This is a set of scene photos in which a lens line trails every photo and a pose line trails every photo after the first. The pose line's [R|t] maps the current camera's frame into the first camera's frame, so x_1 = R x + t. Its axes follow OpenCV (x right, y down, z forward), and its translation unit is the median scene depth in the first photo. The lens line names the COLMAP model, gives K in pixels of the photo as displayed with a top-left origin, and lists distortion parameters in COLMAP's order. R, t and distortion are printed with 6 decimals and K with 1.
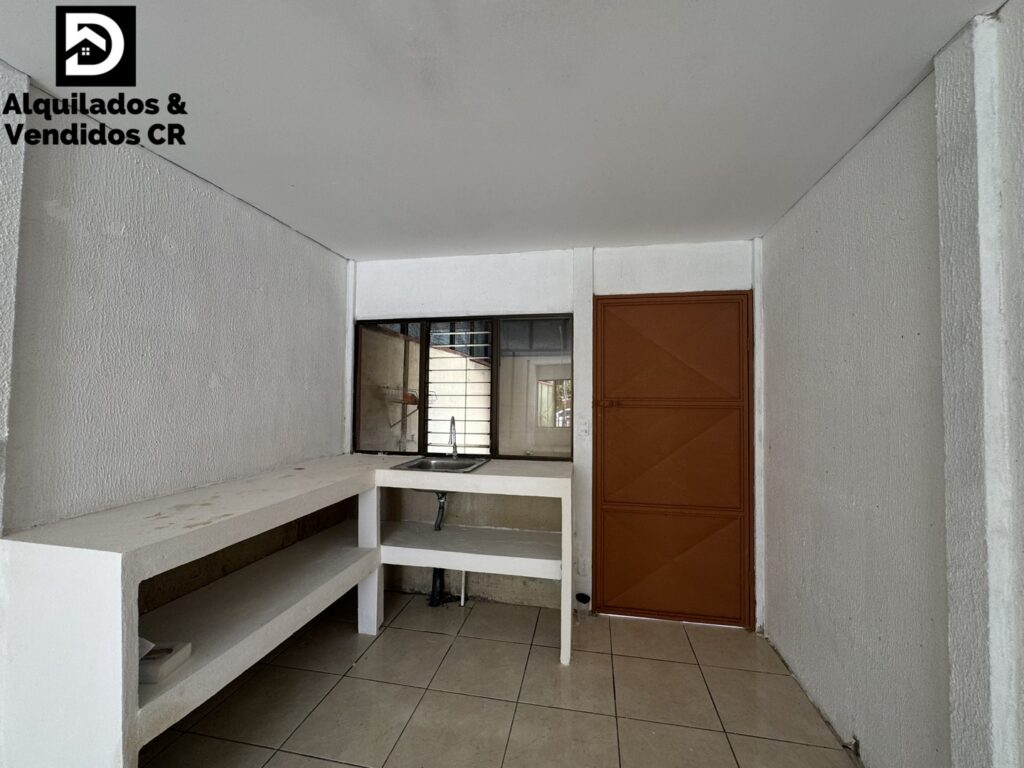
lens RADIAL K [[409.8, 0, 513.0], [0, 409.8, 384.3], [0, 0, 1]] dist [-0.003680, 0.001315]
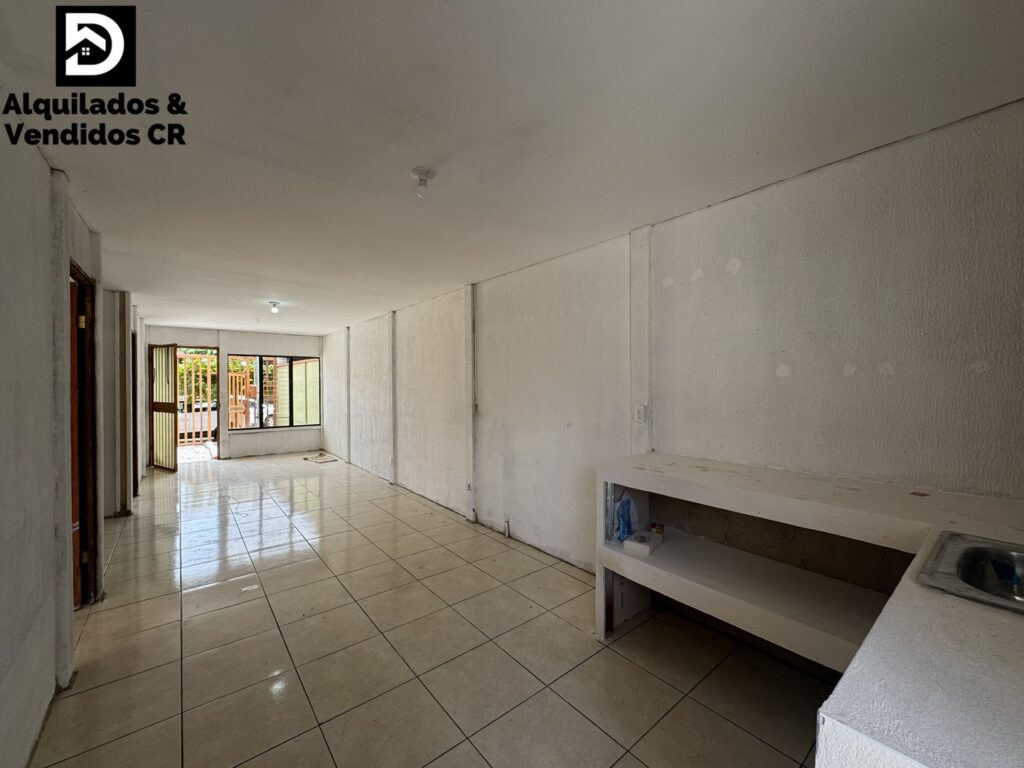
lens RADIAL K [[409.8, 0, 511.5], [0, 409.8, 383.9], [0, 0, 1]] dist [-0.003680, 0.001315]
pose [[-0.637630, -0.002147, -0.770339, 0.465669], [0.022386, 0.999522, -0.021315, 0.030527], [0.770017, -0.030836, -0.637278, 1.040170]]
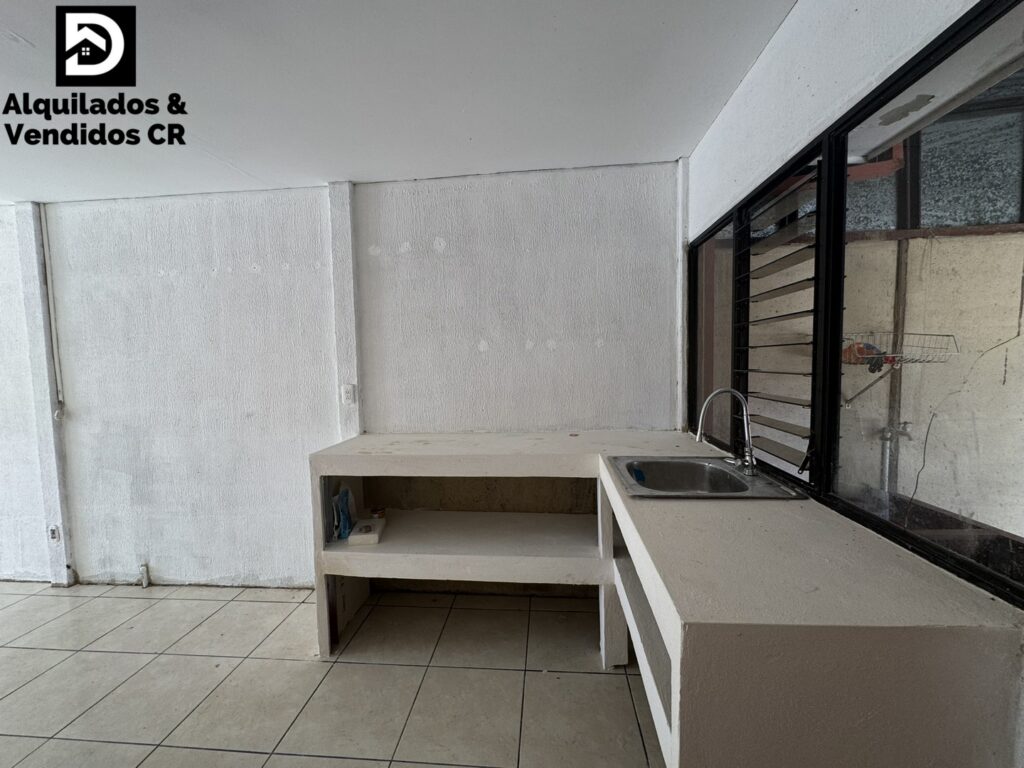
lens RADIAL K [[409.8, 0, 509.3], [0, 409.8, 383.9], [0, 0, 1]] dist [-0.003680, 0.001315]
pose [[0.104728, 0.047904, -0.993347, 0.418301], [0.053889, 0.997098, 0.053766, 0.039988], [0.993040, -0.059161, 0.101842, 0.872217]]
